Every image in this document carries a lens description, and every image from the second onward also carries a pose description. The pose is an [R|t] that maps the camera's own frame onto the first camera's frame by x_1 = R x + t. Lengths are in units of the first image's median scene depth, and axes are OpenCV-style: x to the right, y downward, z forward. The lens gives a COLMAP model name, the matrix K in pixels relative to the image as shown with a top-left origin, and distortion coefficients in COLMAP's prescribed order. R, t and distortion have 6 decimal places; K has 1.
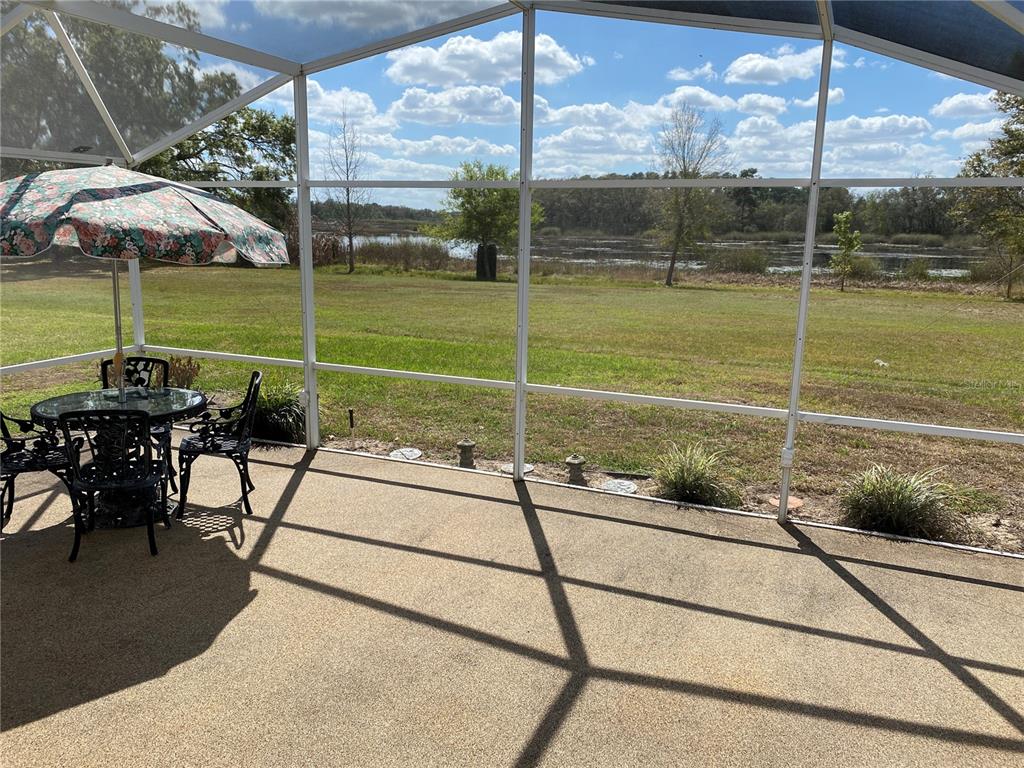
lens RADIAL K [[782.7, 0, 511.5], [0, 782.7, 383.0], [0, 0, 1]] dist [-0.005501, -0.001478]
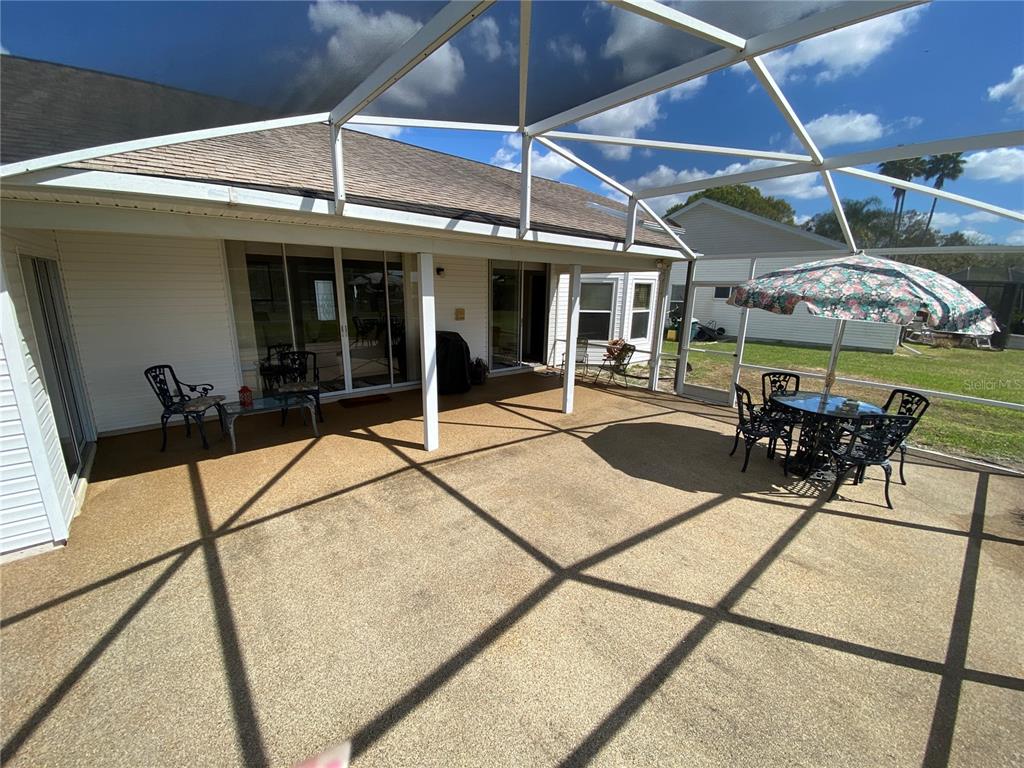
lens RADIAL K [[417.3, 0, 510.9], [0, 417.3, 383.1], [0, 0, 1]] dist [0.001010, 0.000047]
pose [[-0.447097, 0.184170, -0.875320, 0.638795], [-0.203922, 0.931818, 0.300217, -0.165488], [0.870930, 0.312723, -0.379057, 0.890035]]
